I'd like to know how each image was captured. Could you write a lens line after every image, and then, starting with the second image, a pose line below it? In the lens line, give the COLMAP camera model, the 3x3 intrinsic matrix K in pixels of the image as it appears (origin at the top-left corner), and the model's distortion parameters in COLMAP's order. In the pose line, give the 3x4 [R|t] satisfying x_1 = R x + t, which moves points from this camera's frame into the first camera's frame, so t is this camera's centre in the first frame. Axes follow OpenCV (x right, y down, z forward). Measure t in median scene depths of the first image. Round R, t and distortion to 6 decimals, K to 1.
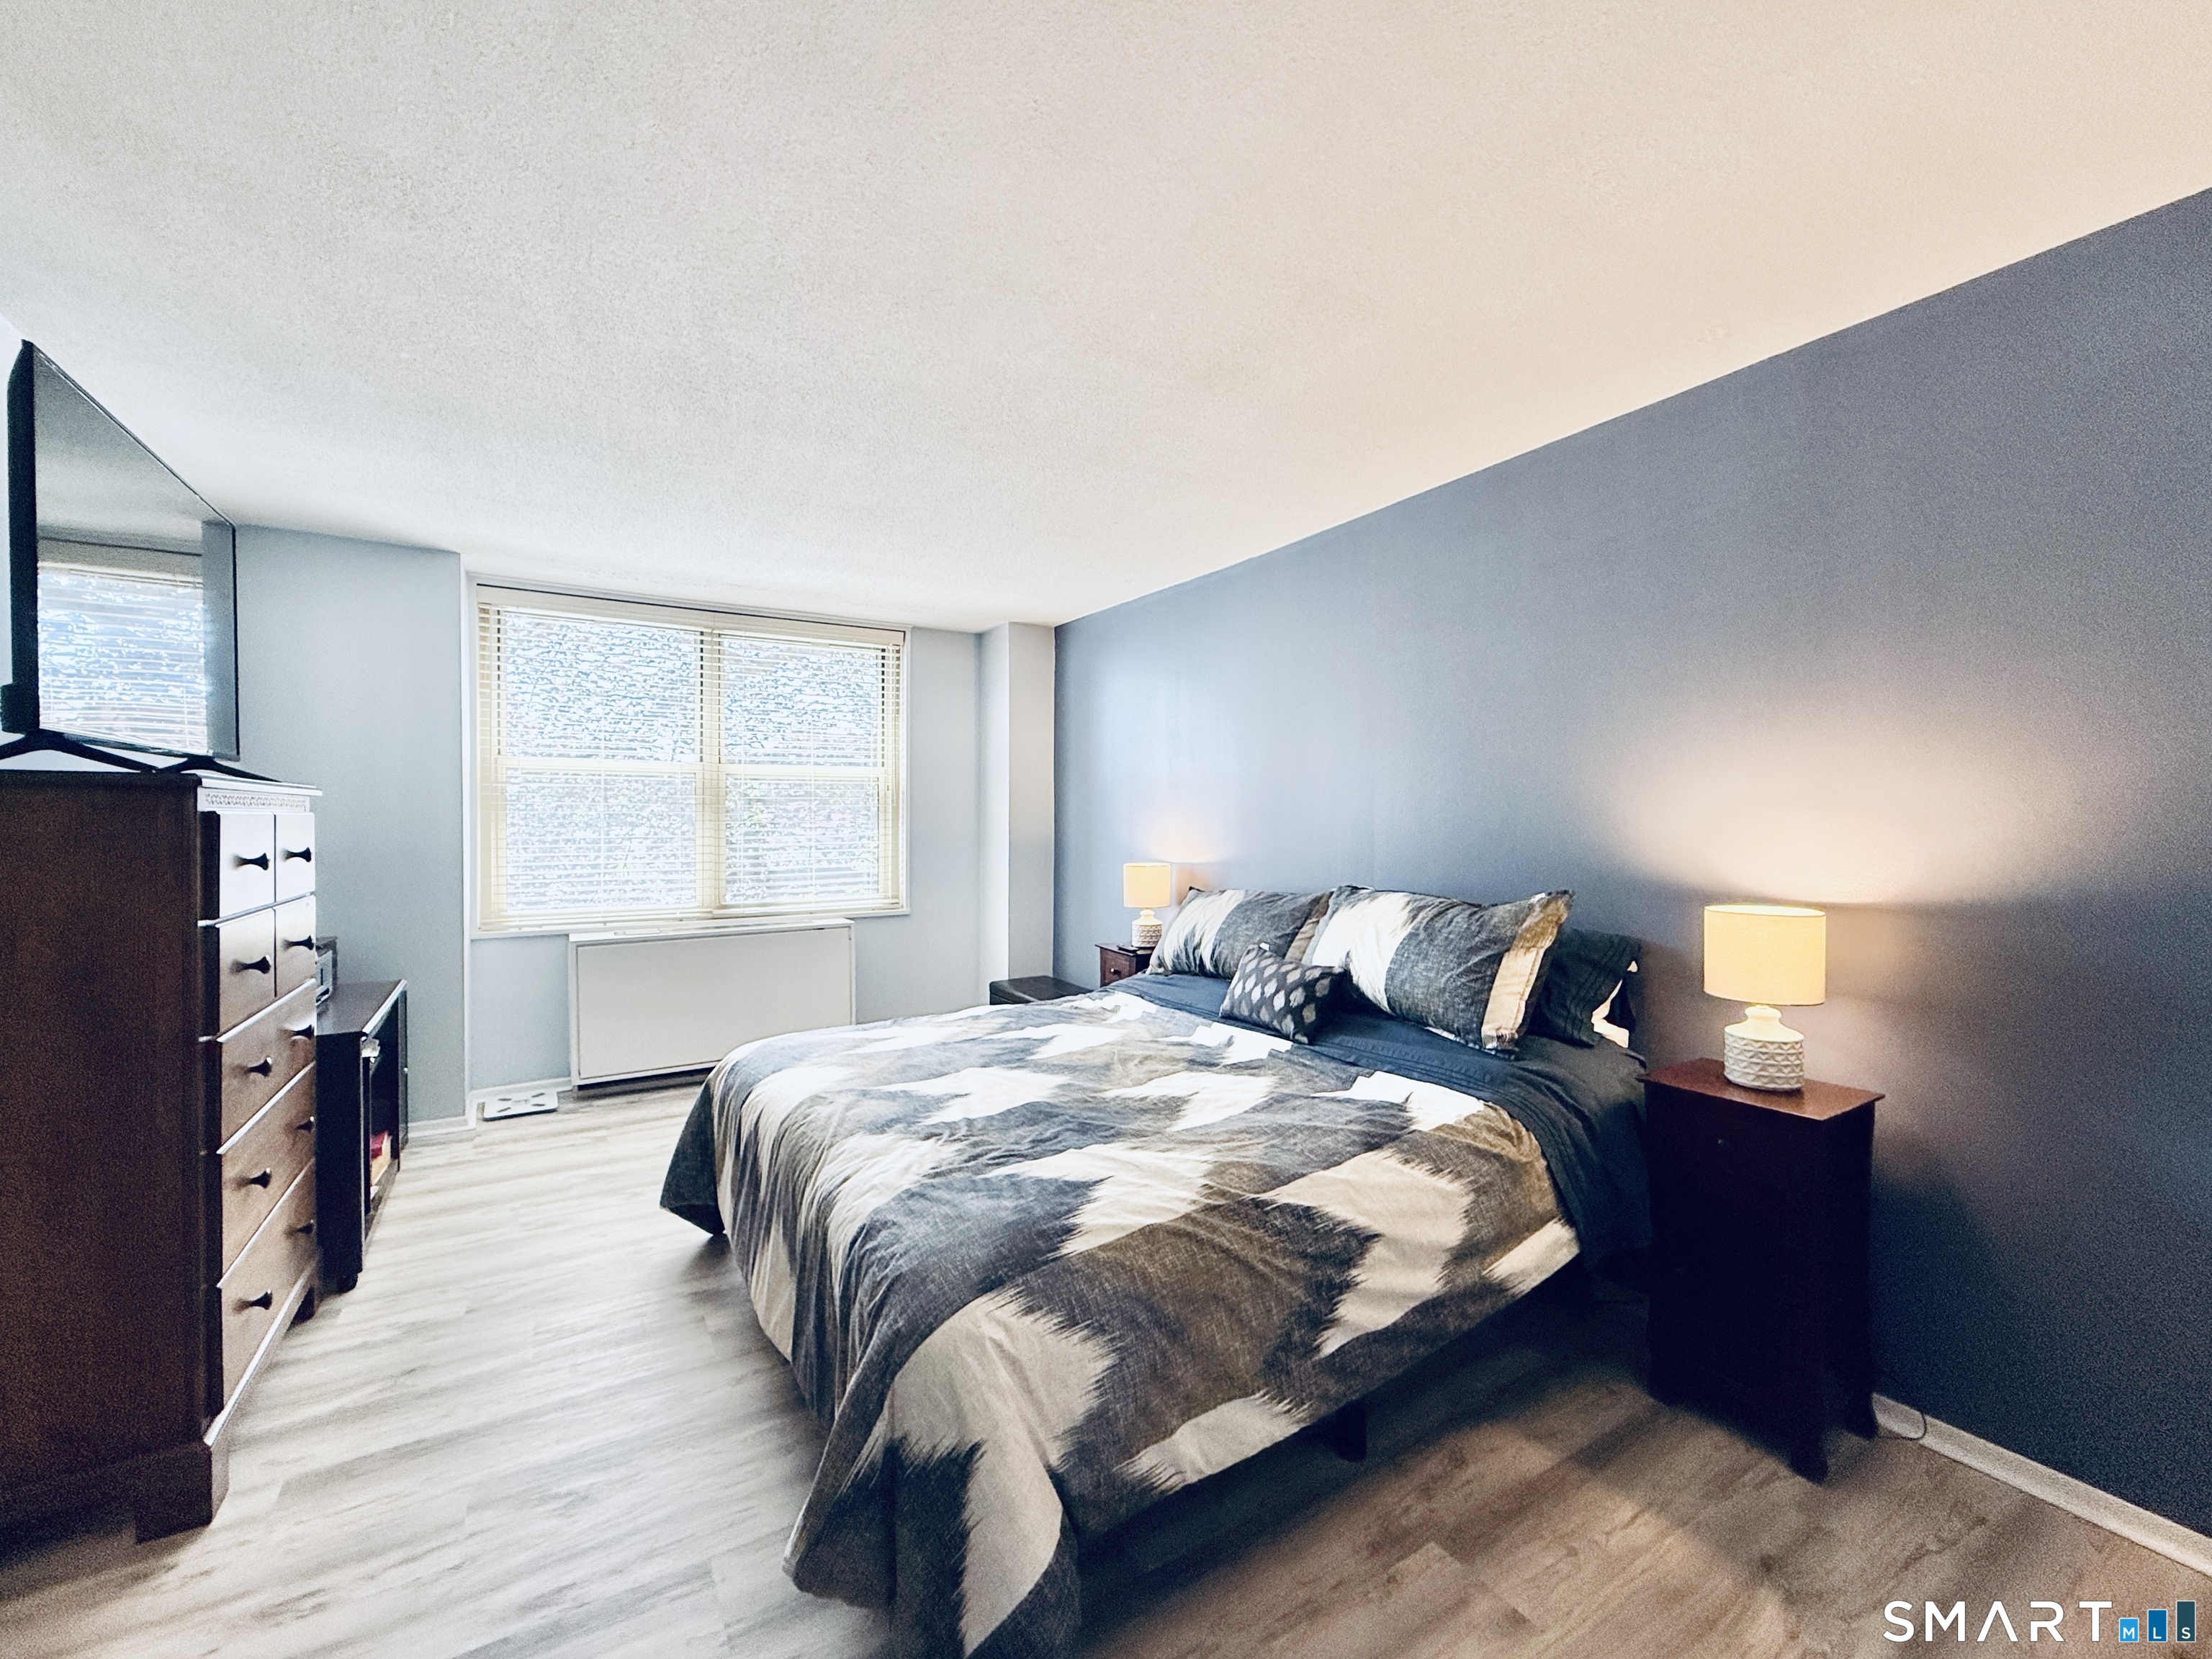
lens RADIAL K [[887.7, 0, 1106.0], [0, 887.7, 829.5], [0, 0, 1]] dist [0.000899, -0.000111]
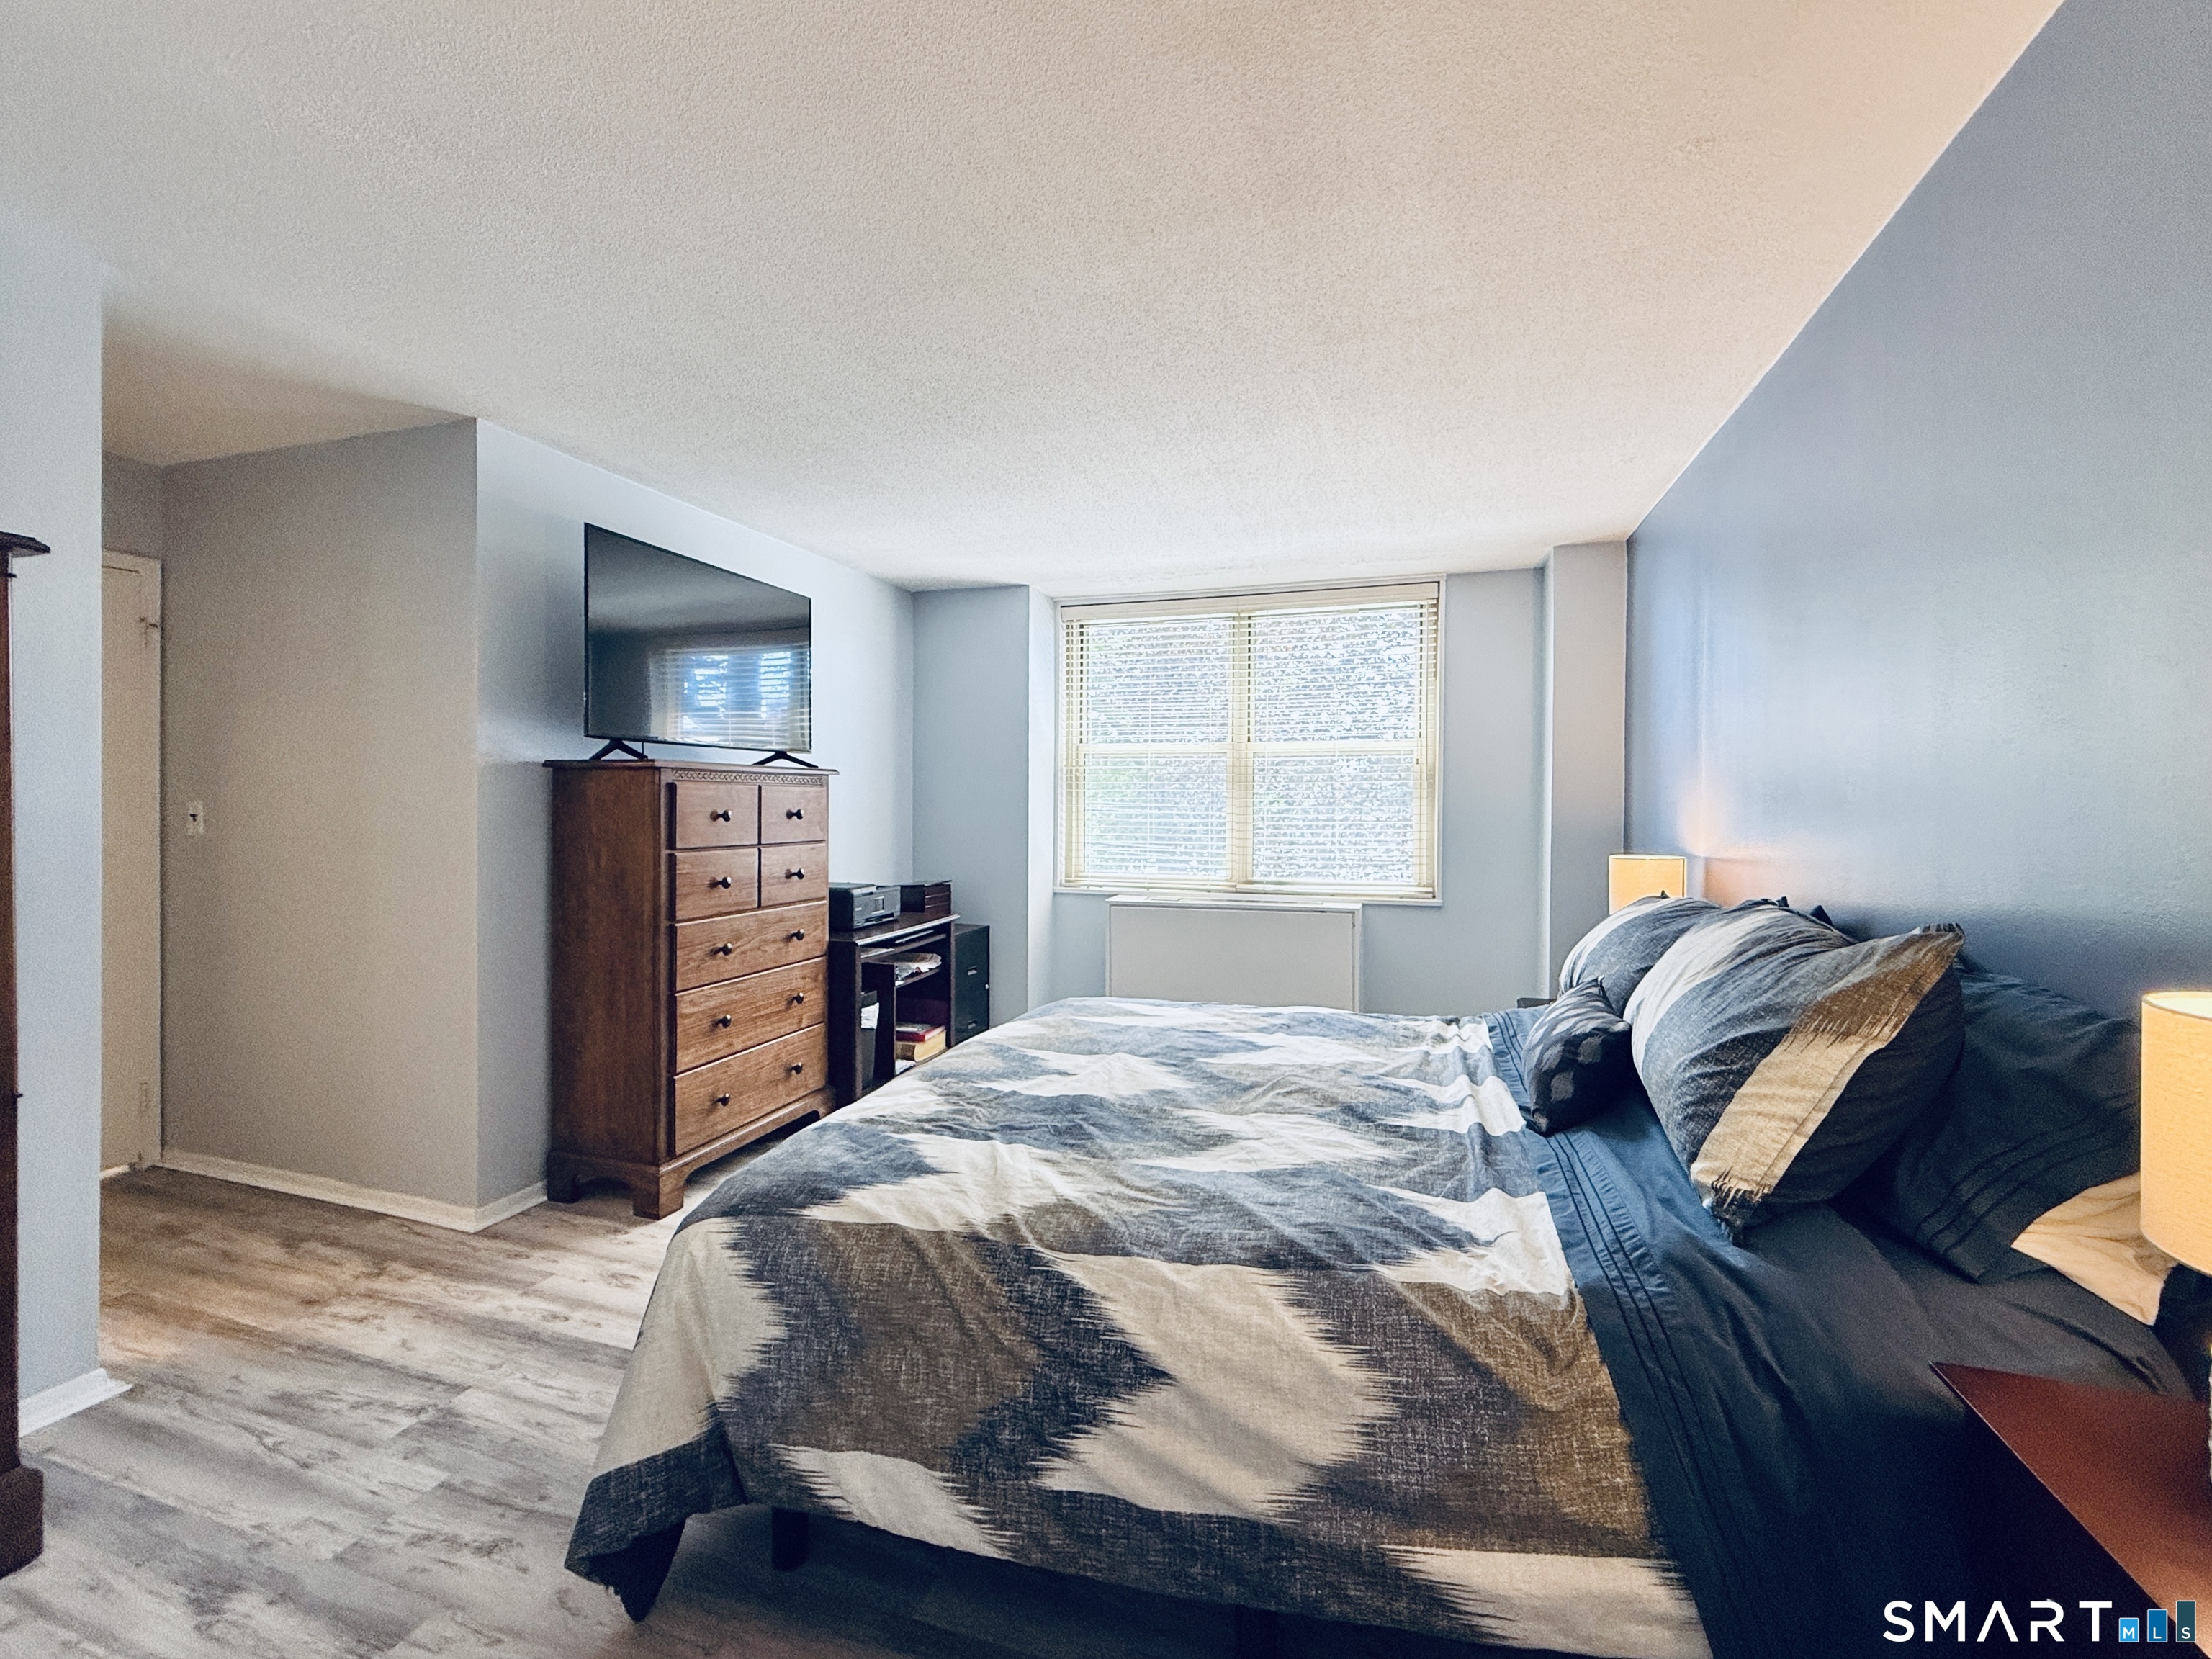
lens RADIAL K [[940.1, 0, 1109.0], [0, 940.1, 811.3], [0, 0, 1]] dist [0.001354, 0.000069]
pose [[0.654746, 0.008583, -0.755800, 0.758973], [-0.013236, 0.999912, -0.000111, 0.020716], [0.755733, 0.010076, 0.654803, 0.448937]]
